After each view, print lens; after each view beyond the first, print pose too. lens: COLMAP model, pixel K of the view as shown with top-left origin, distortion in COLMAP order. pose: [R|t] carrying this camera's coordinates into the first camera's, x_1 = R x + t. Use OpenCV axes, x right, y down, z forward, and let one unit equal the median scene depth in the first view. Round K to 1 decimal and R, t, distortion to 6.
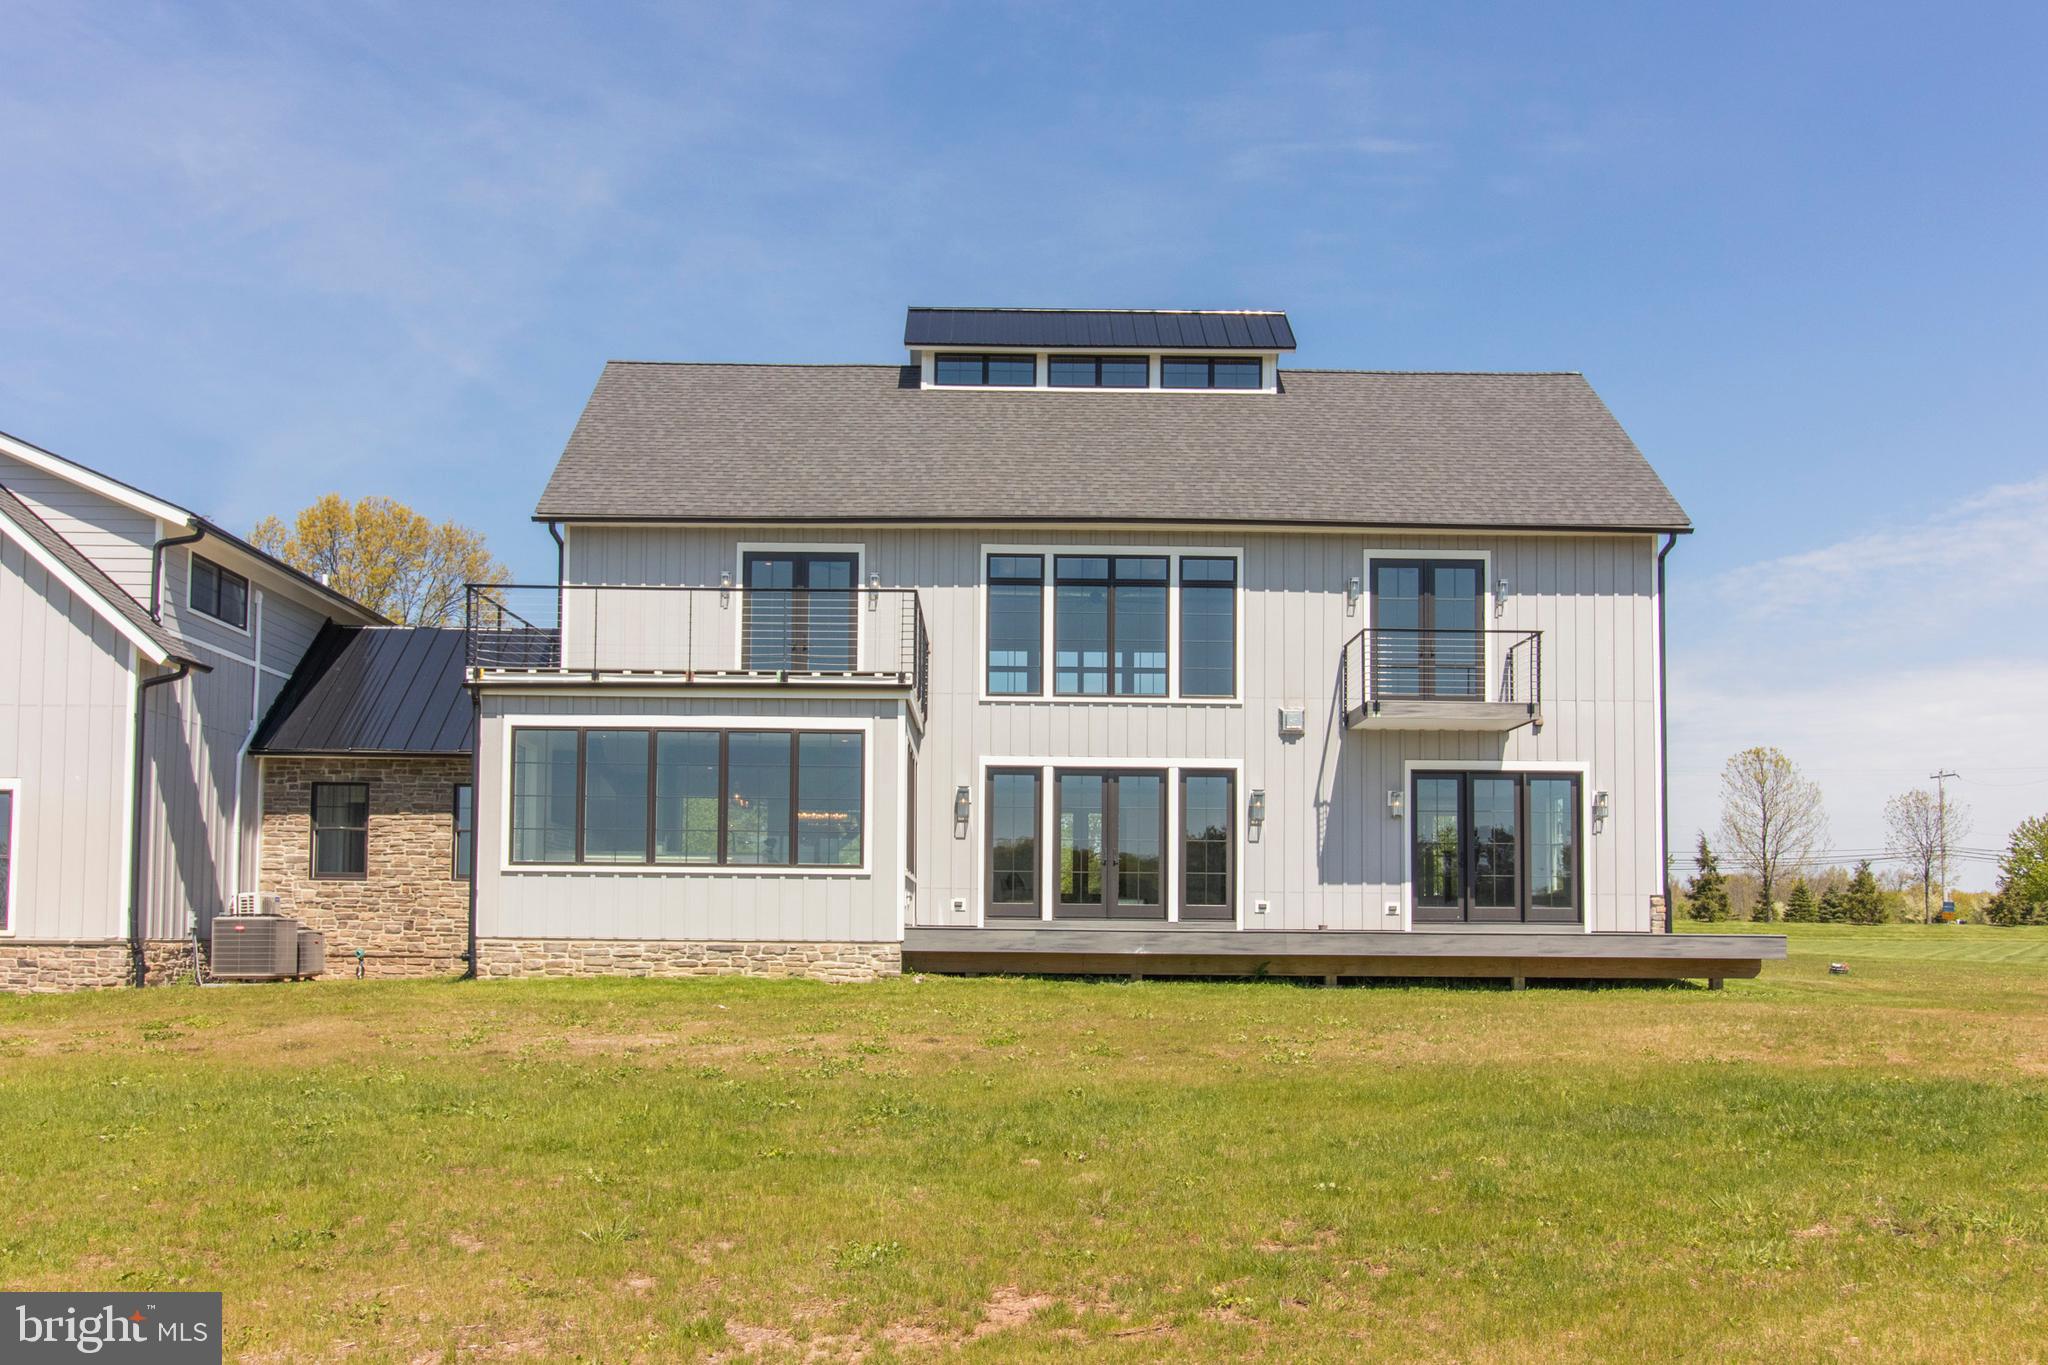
lens RADIAL K [[1659.9, 0, 1024.0], [0, 1659.9, 682.5], [0, 0, 1]] dist [0.005277, -0.000815]
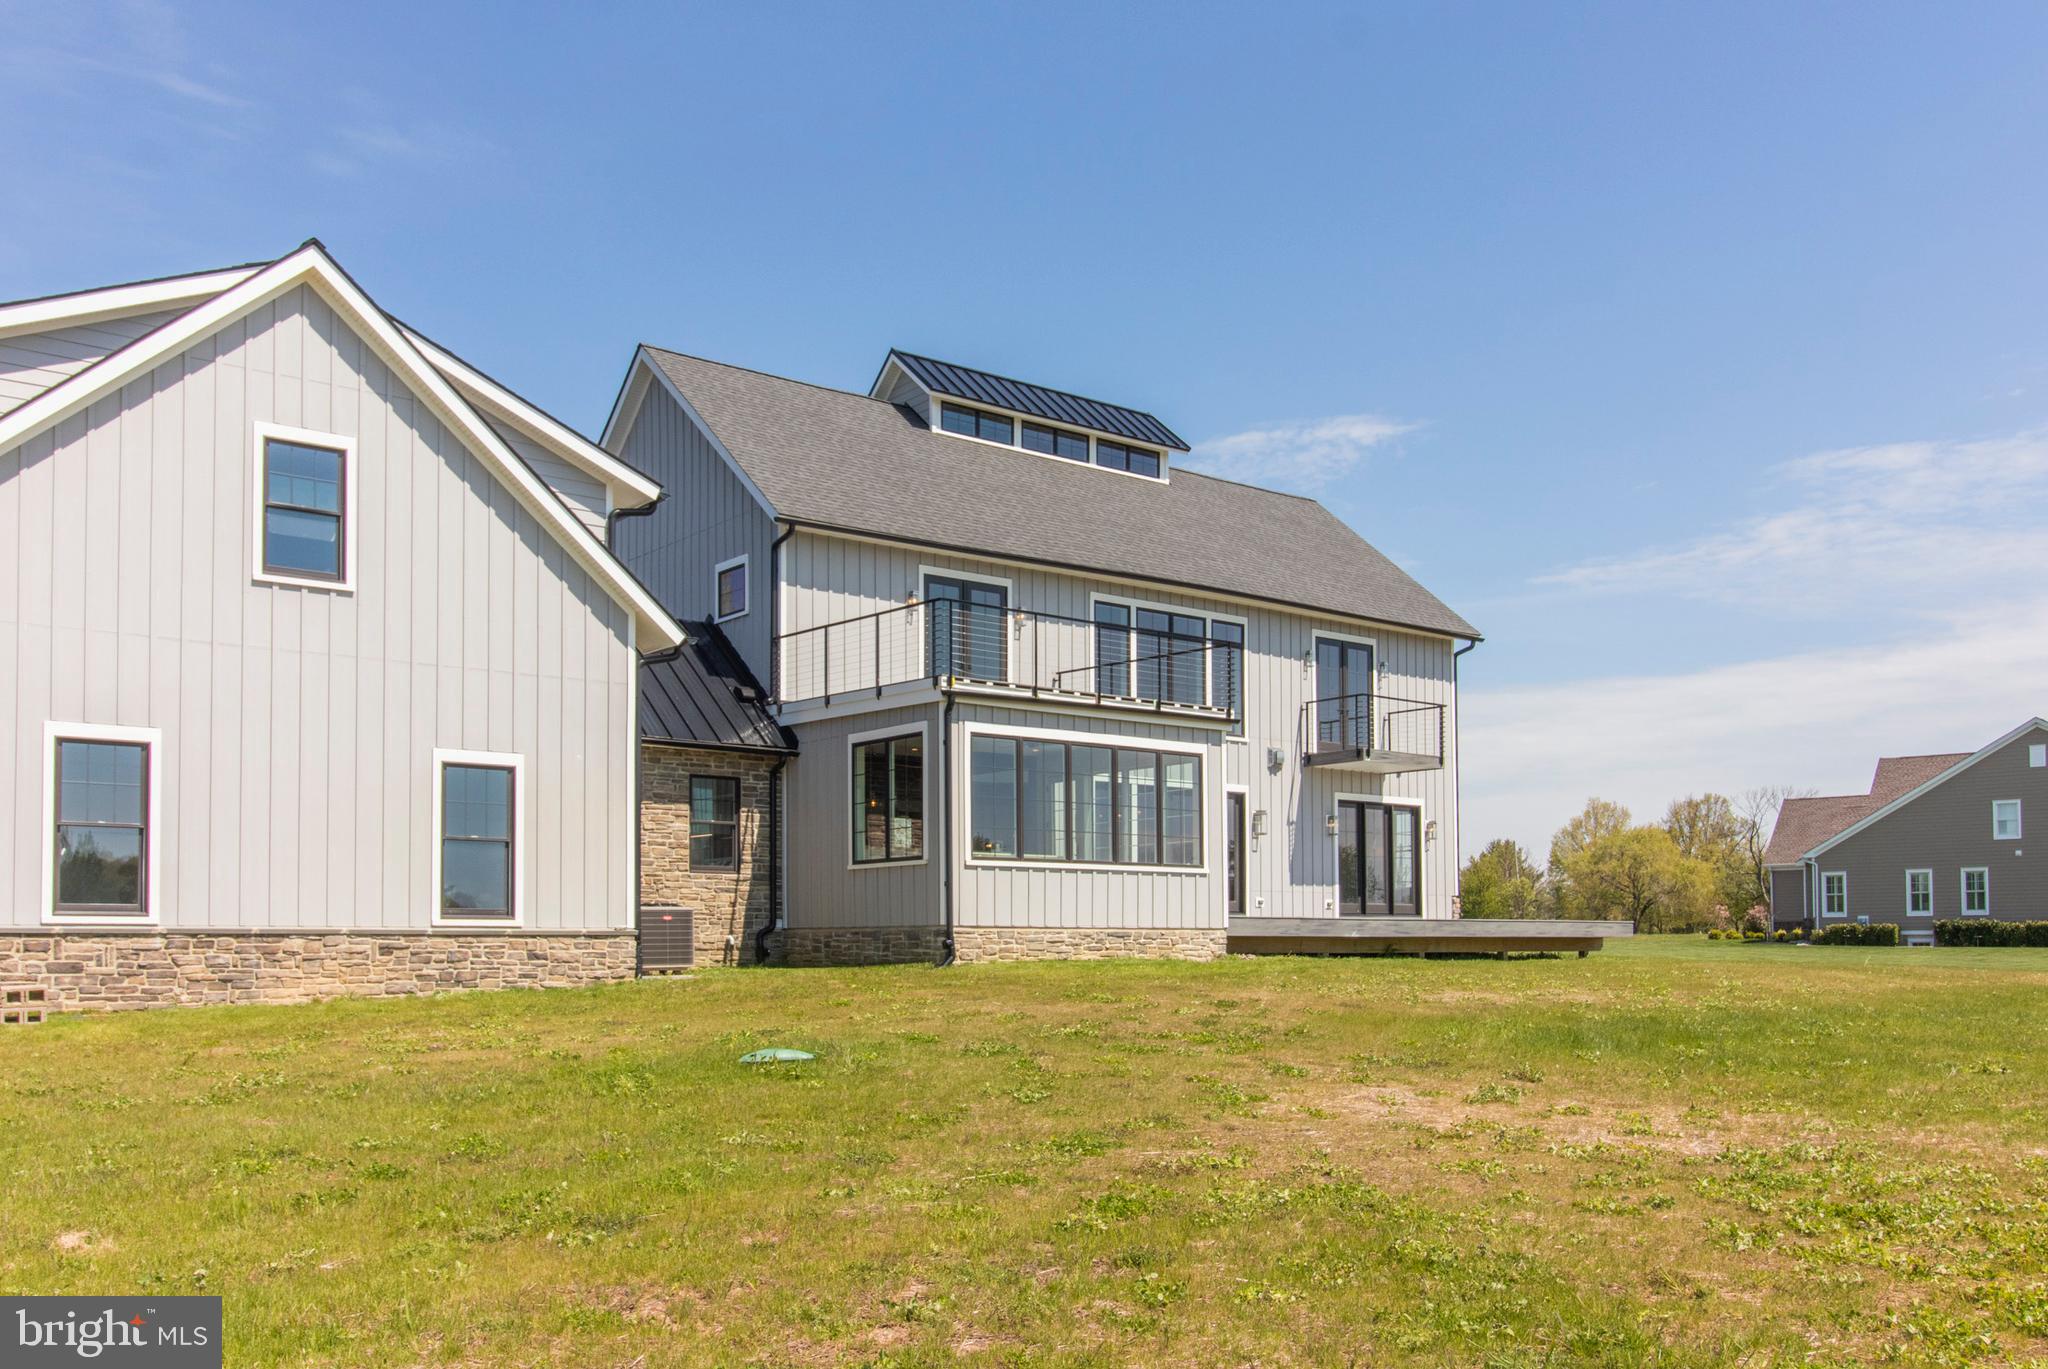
lens RADIAL K [[1659.9, 0, 1024.0], [0, 1659.9, 684.5], [0, 0, 1]] dist [0.005277, -0.000815]
pose [[0.802582, 0.081936, 0.590888, -0.765850], [-0.081668, 0.996288, -0.027224, 0.018083], [-0.590925, -0.026408, 0.806294, 0.083918]]
